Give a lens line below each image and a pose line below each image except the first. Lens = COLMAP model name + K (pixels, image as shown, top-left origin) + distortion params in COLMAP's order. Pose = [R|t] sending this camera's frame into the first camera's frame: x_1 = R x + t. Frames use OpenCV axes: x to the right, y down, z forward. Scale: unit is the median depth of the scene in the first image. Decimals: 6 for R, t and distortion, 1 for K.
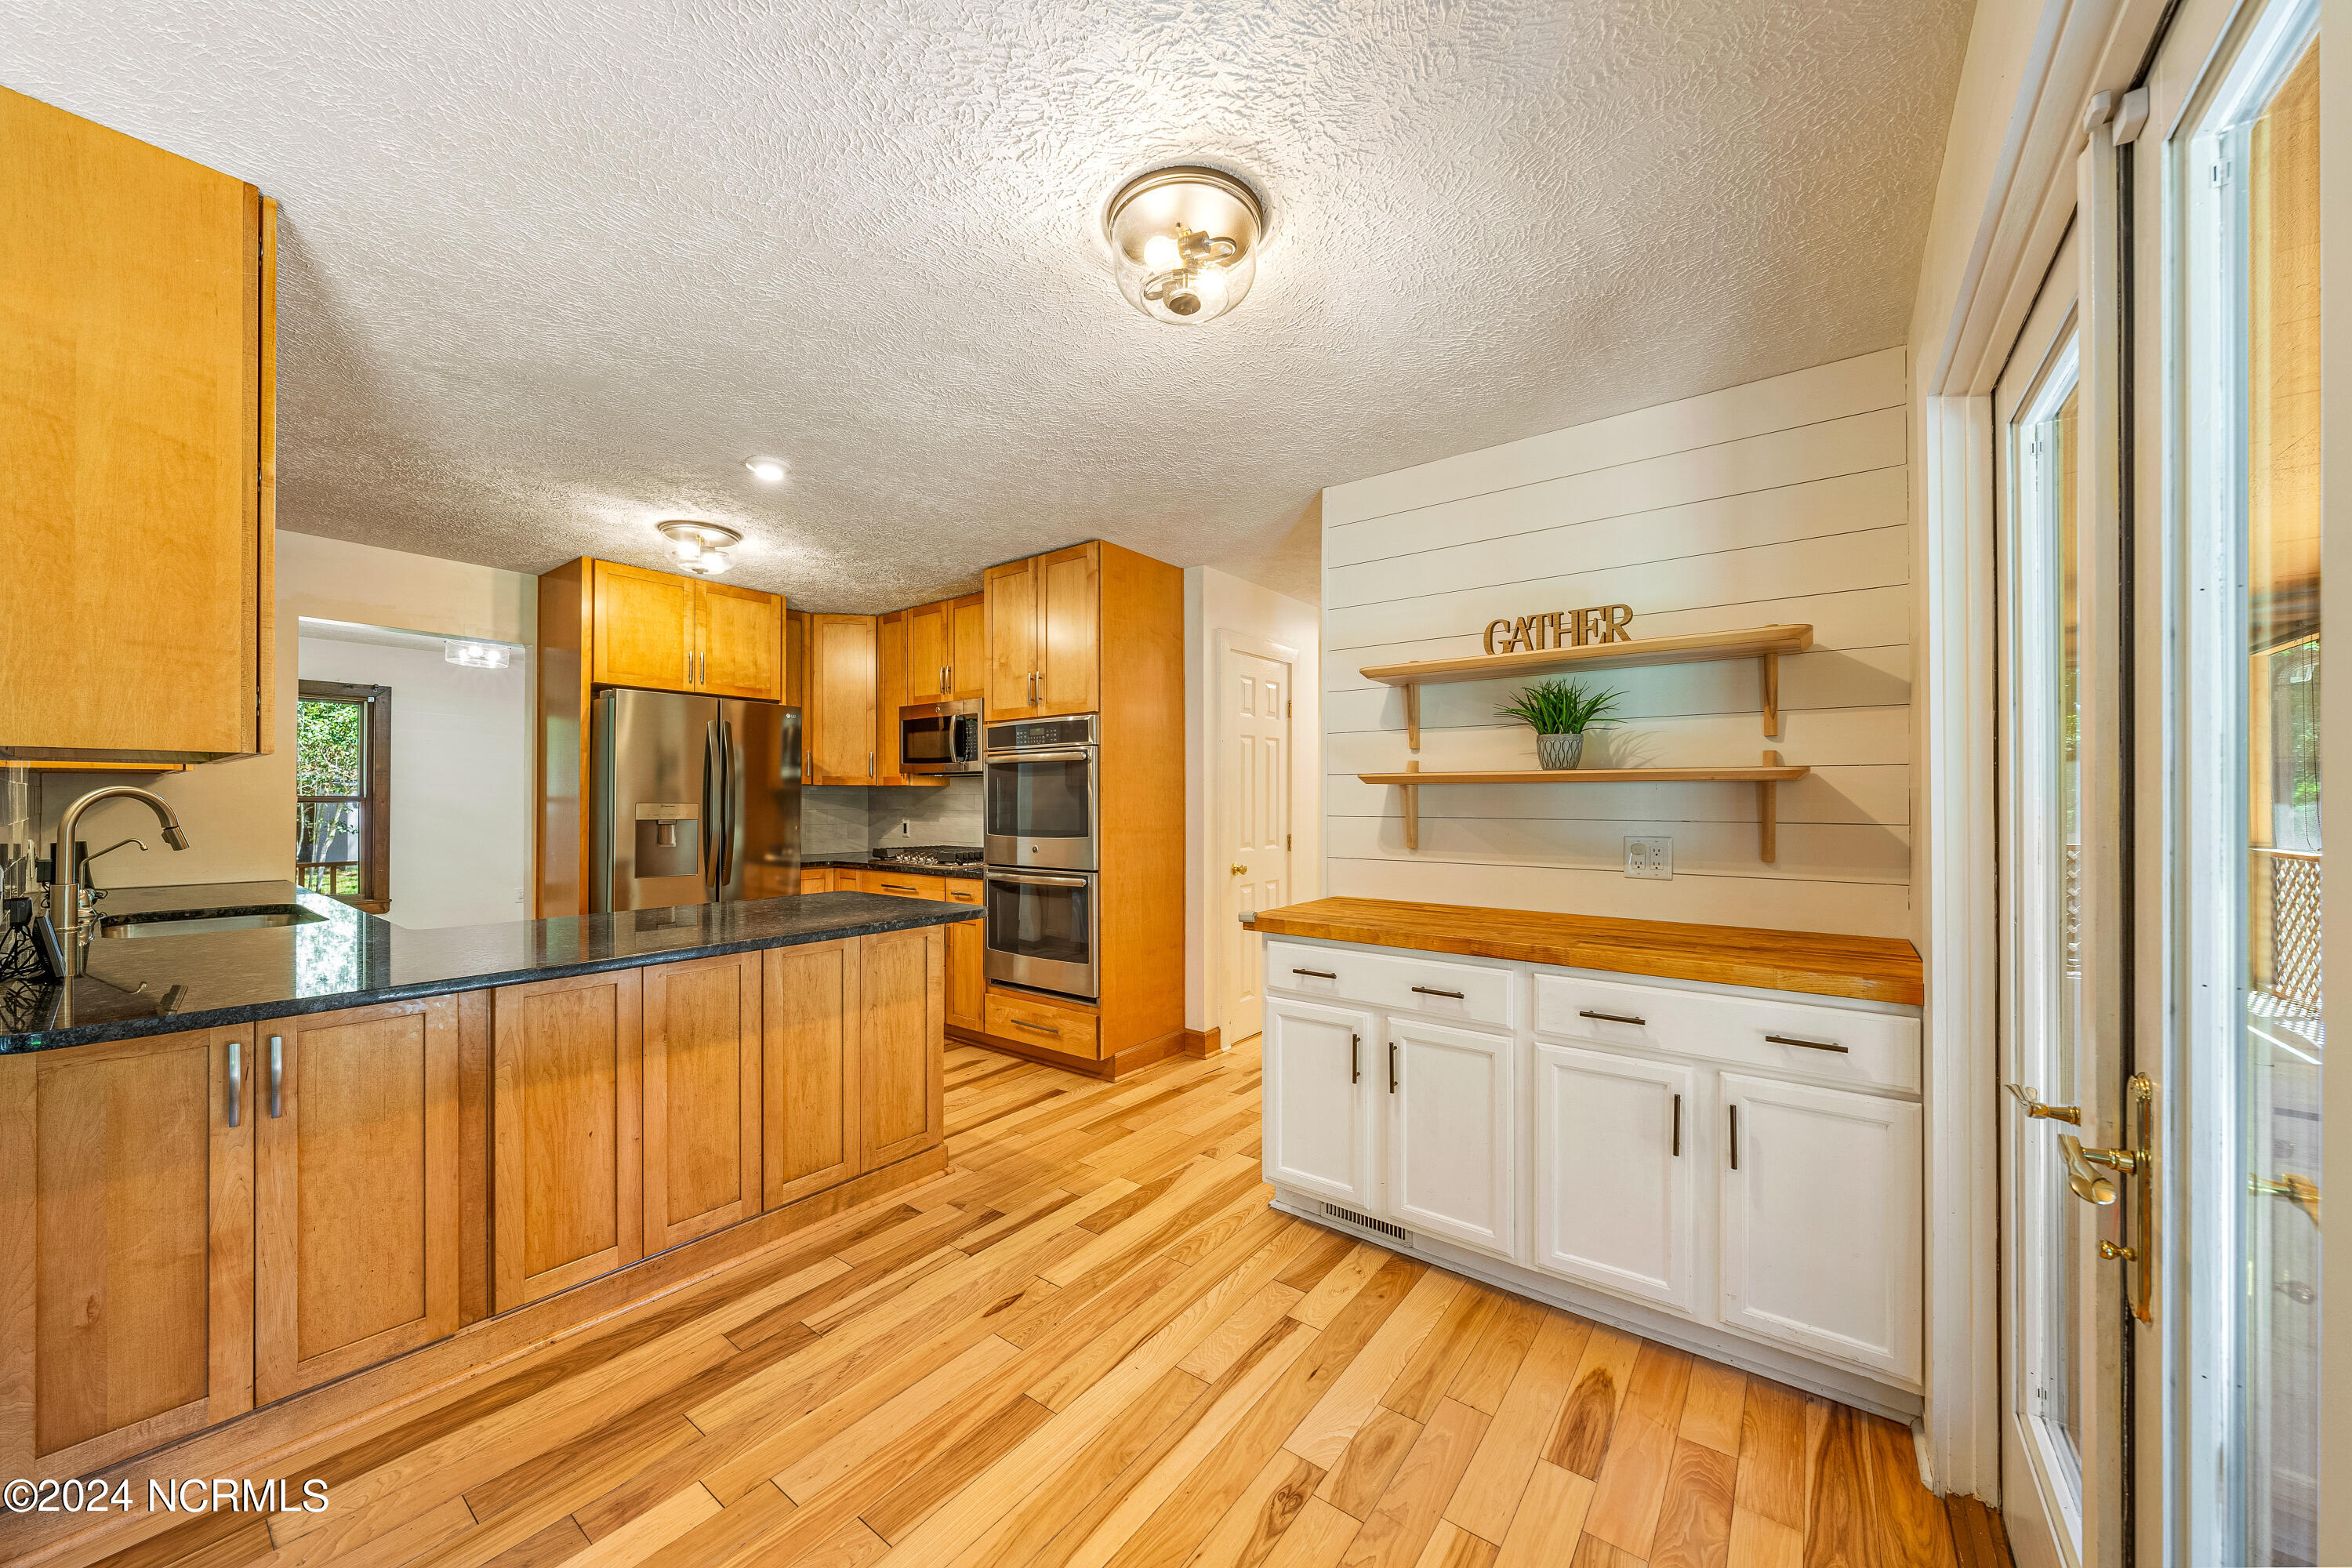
lens RADIAL K [[834.0, 0, 1169.5], [0, 834.0, 792.9], [0, 0, 1]] dist [-0.000862, 0.000161]
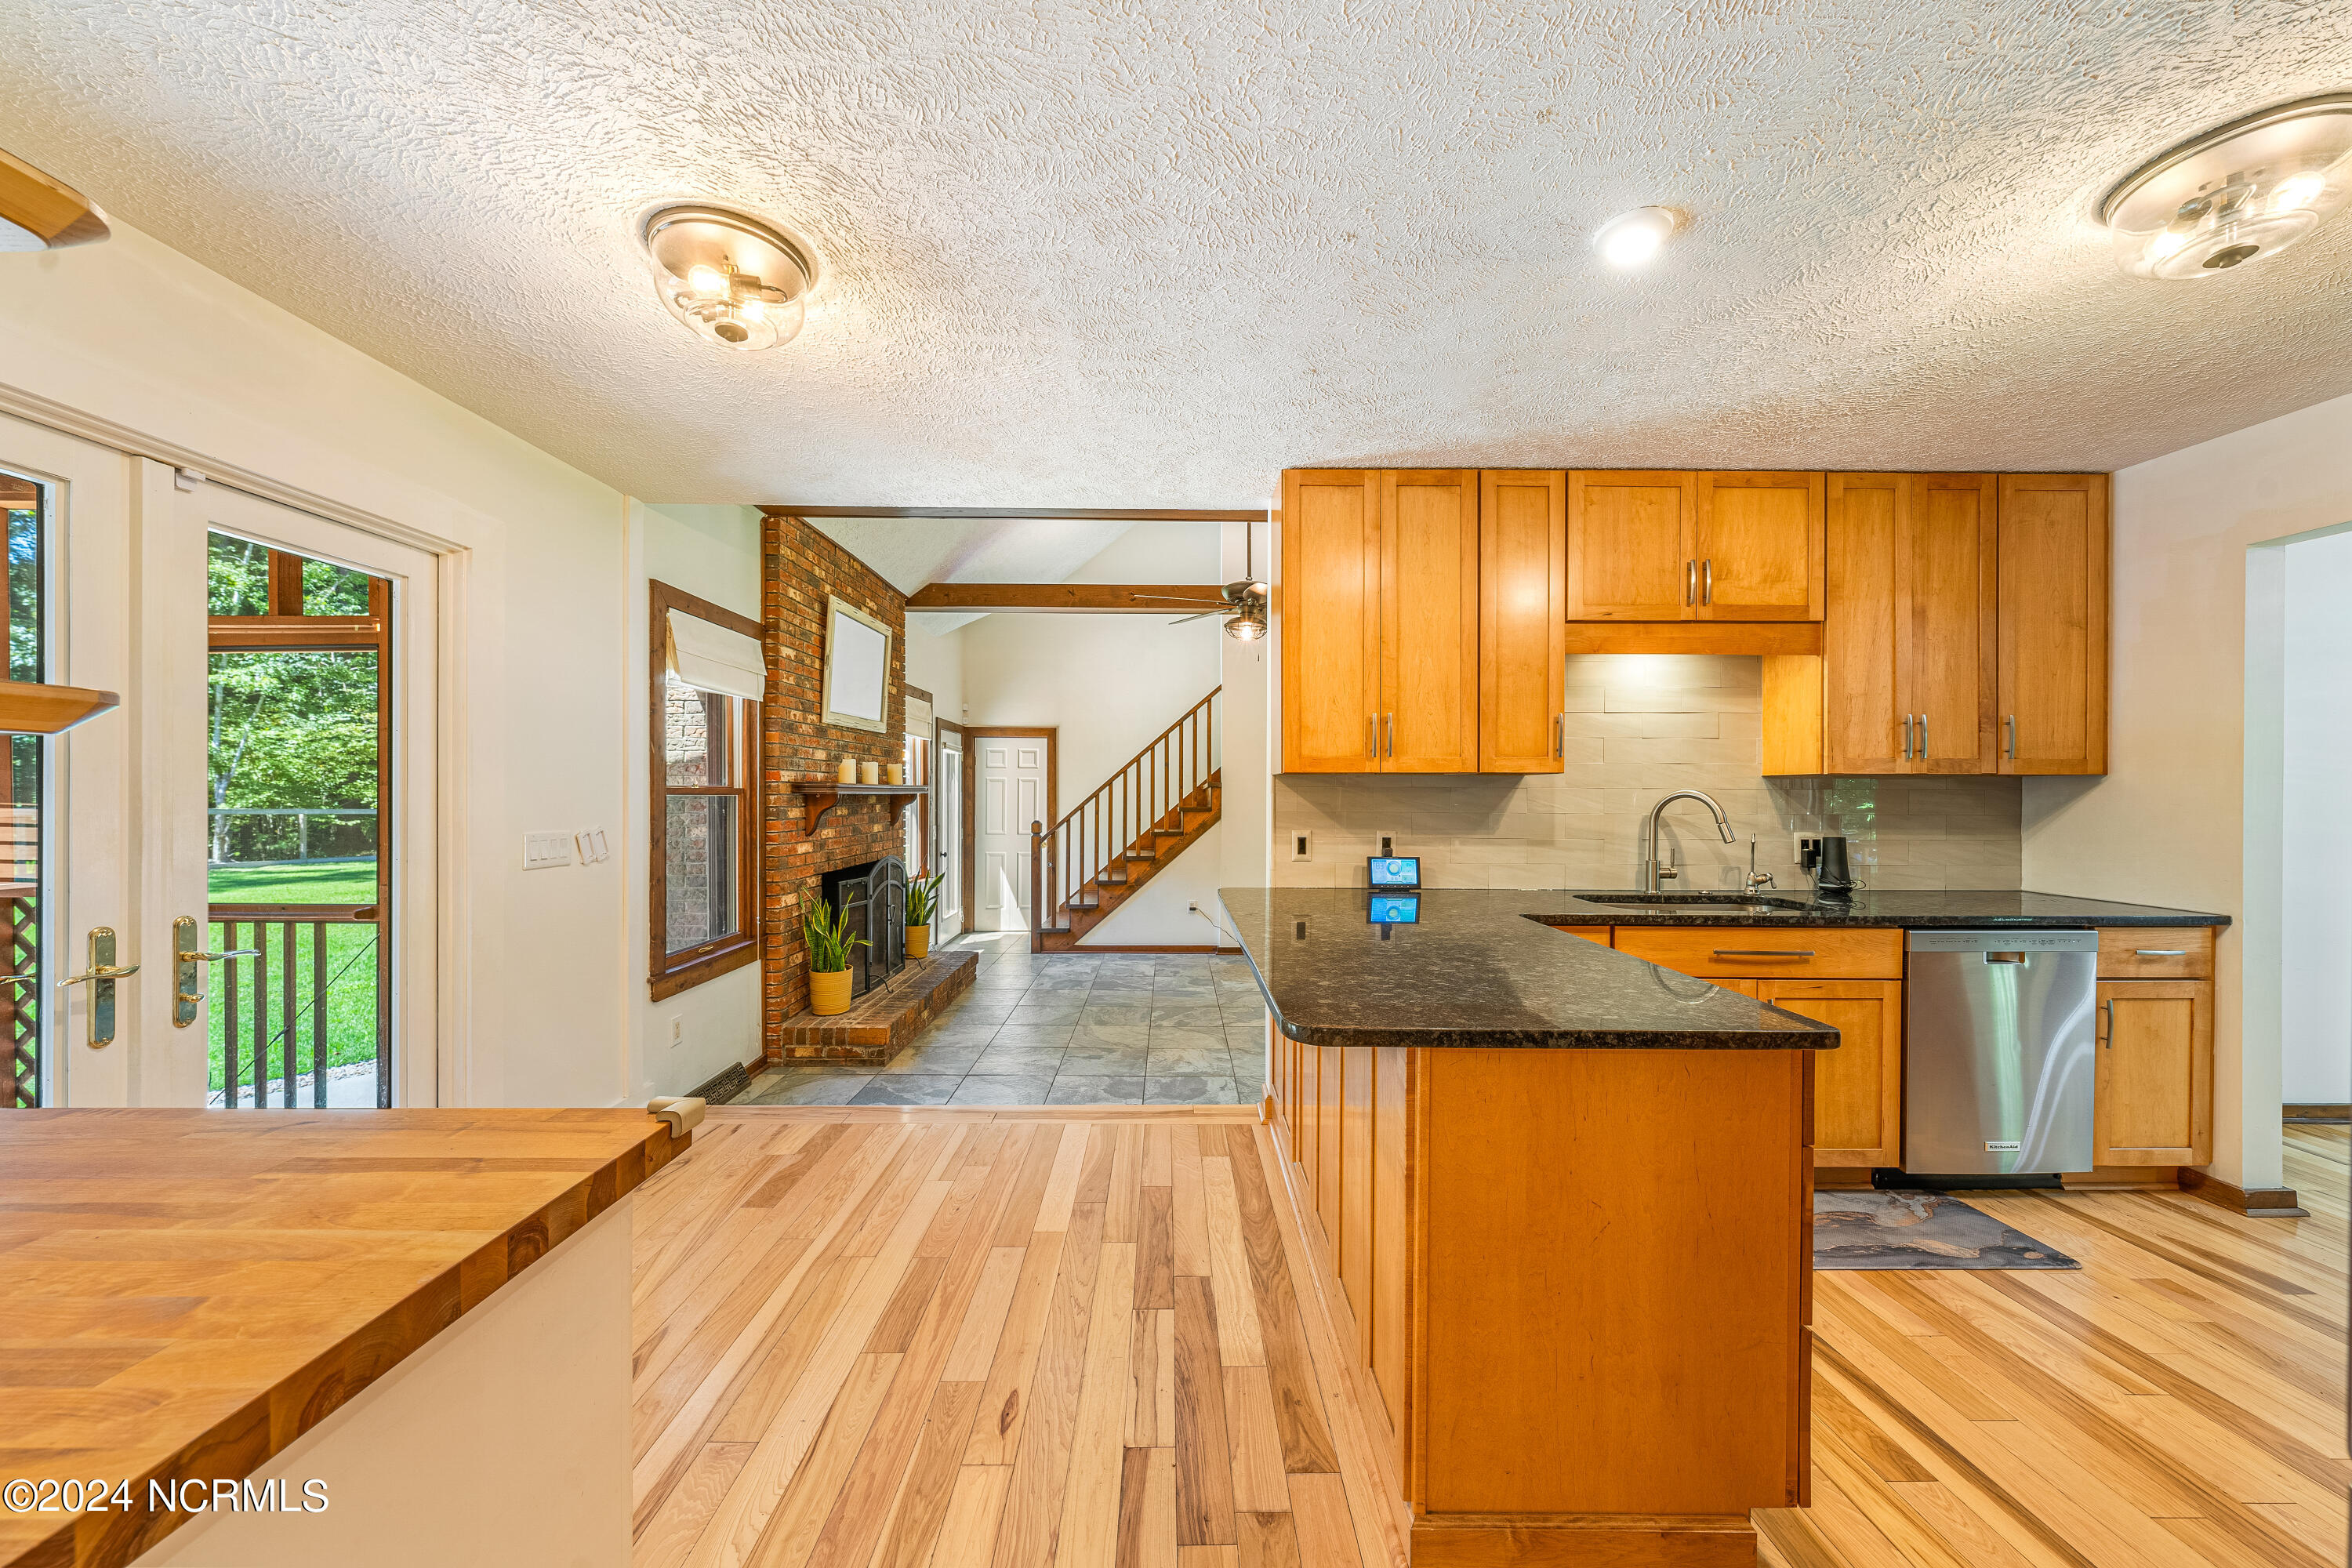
lens RADIAL K [[834.0, 0, 1174.2], [0, 834.0, 792.3], [0, 0, 1]] dist [-0.000862, 0.000161]
pose [[-0.786316, -0.004634, -0.617807, 0.108037], [-0.001281, 0.999982, -0.005869, 0.003193], [0.617823, -0.003824, -0.786308, 1.020915]]
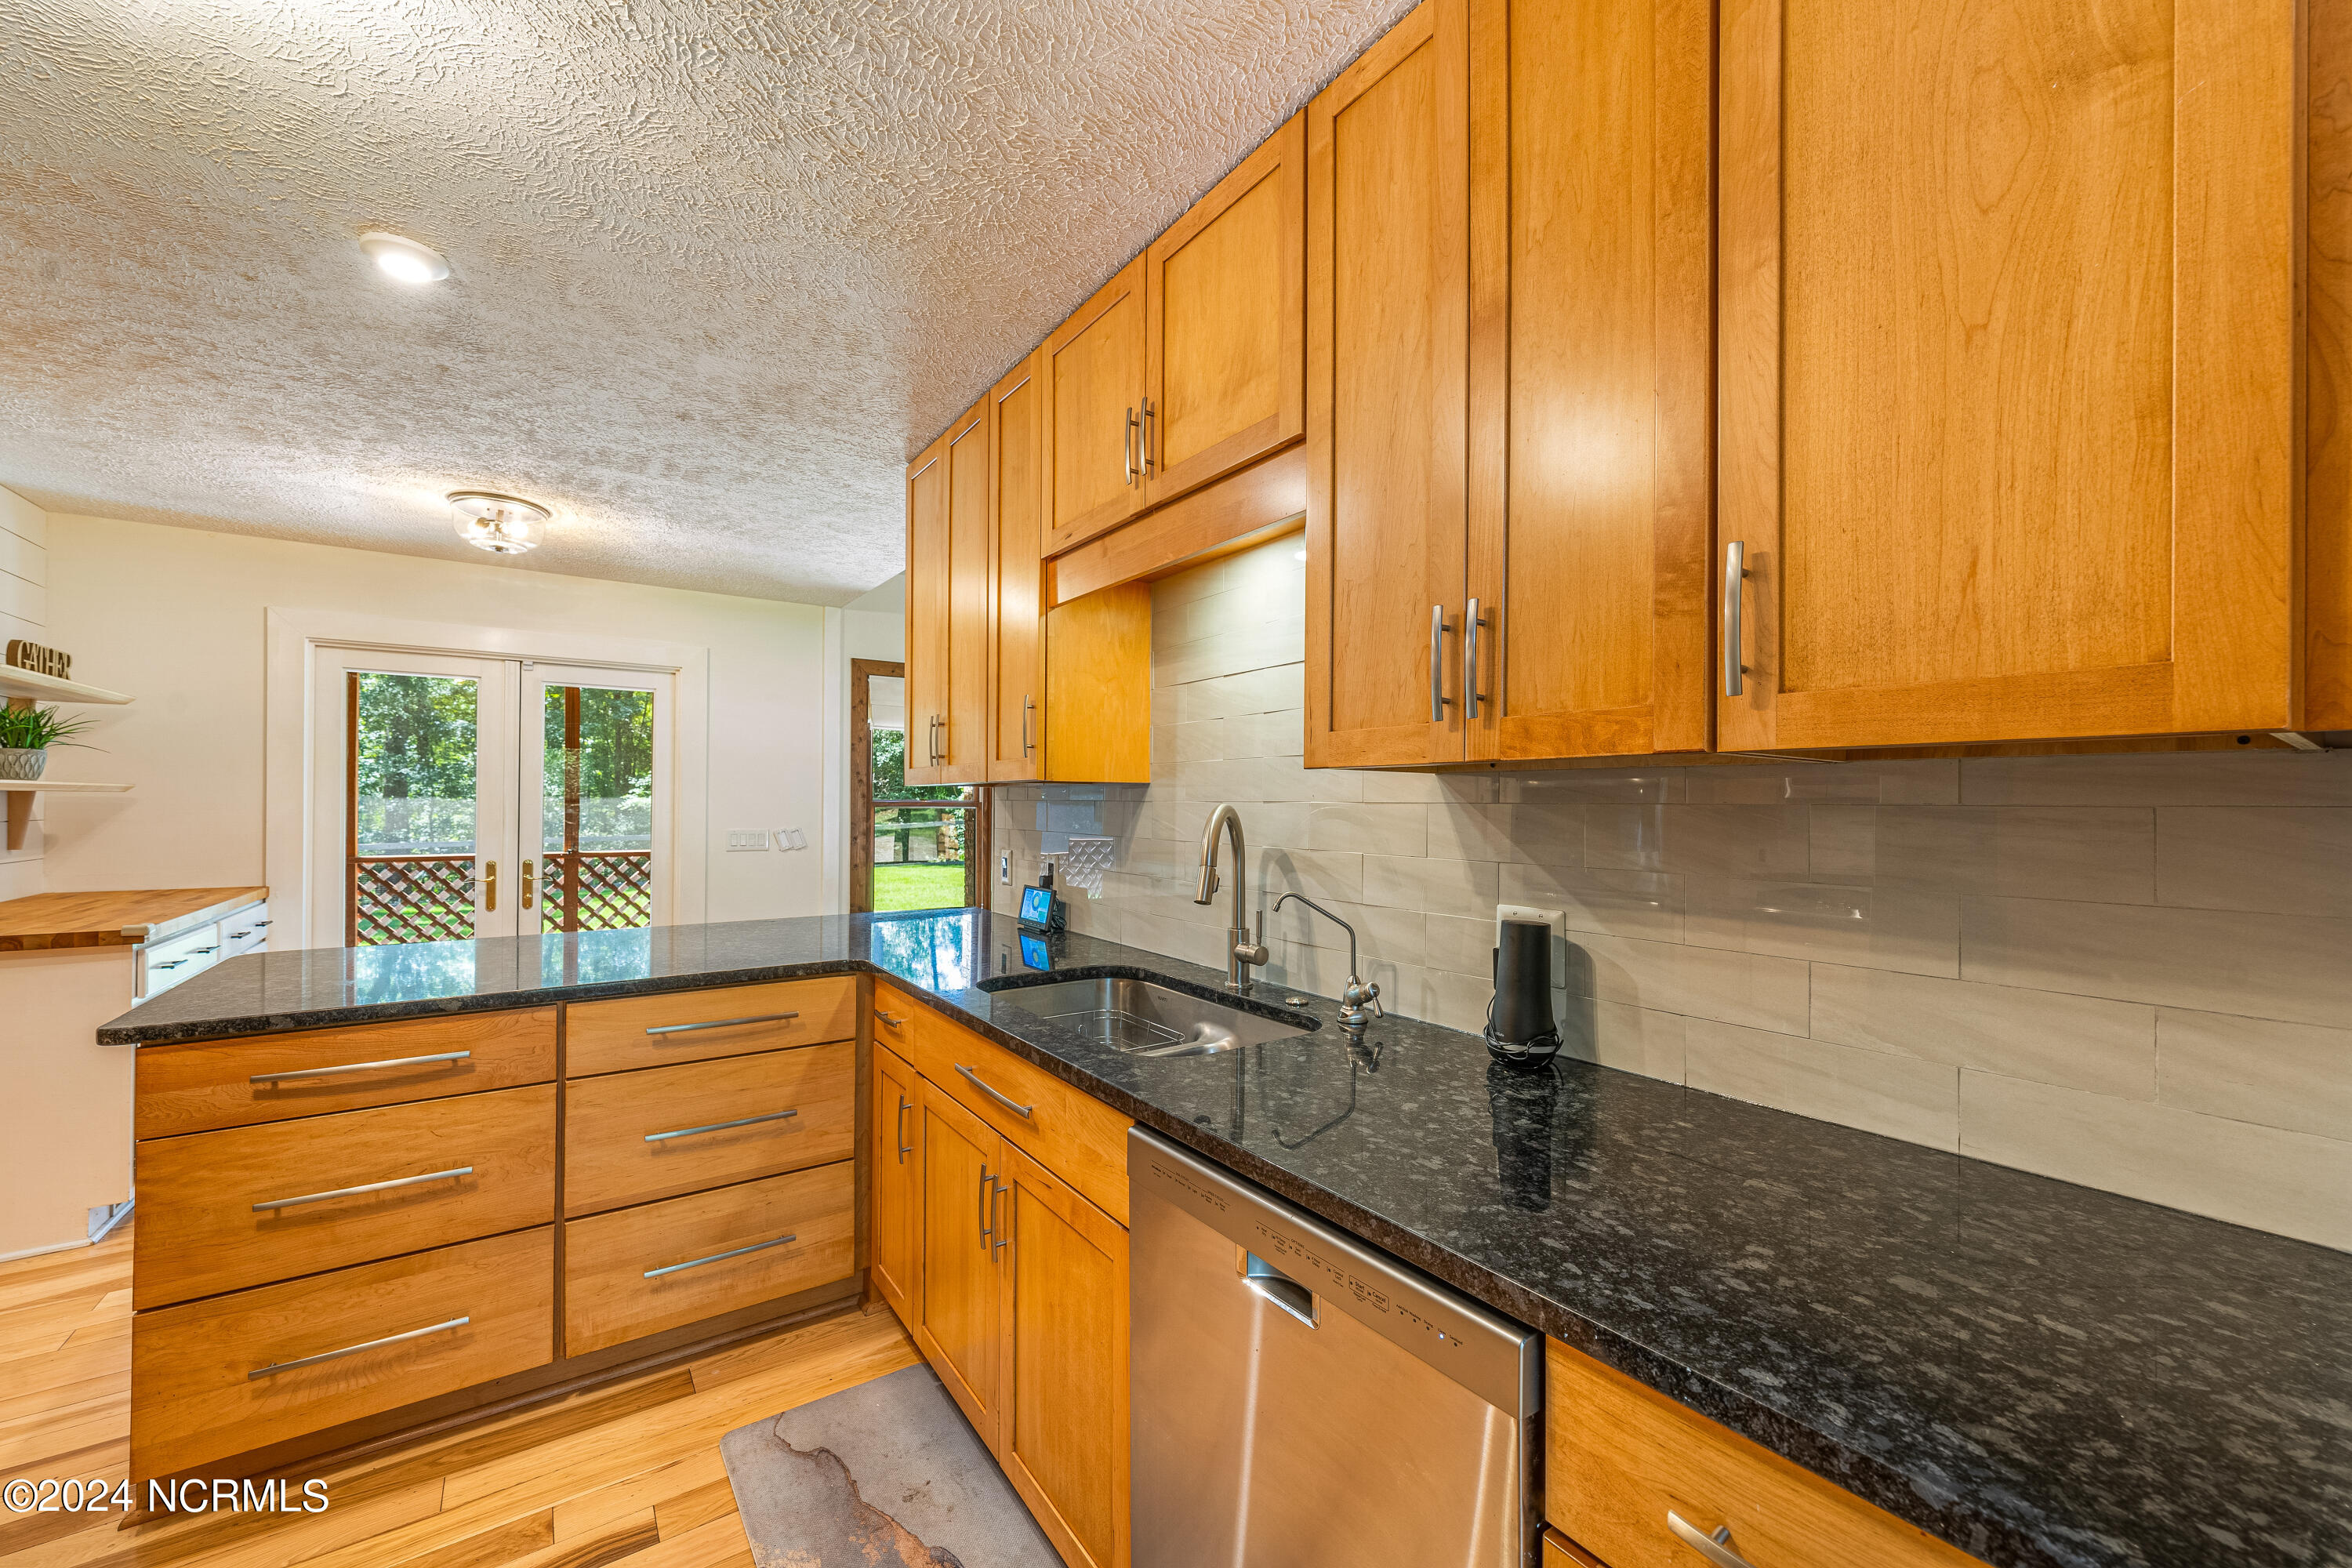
lens RADIAL K [[904.8, 0, 1174.2], [0, 904.8, 793.1], [0, 0, 1]] dist [-0.002036, -0.000128]
pose [[-0.954349, -0.003120, 0.298678, -0.968346], [-0.007881, 0.999860, -0.014739, -0.003481], [-0.298590, -0.016420, -0.954240, 1.171920]]
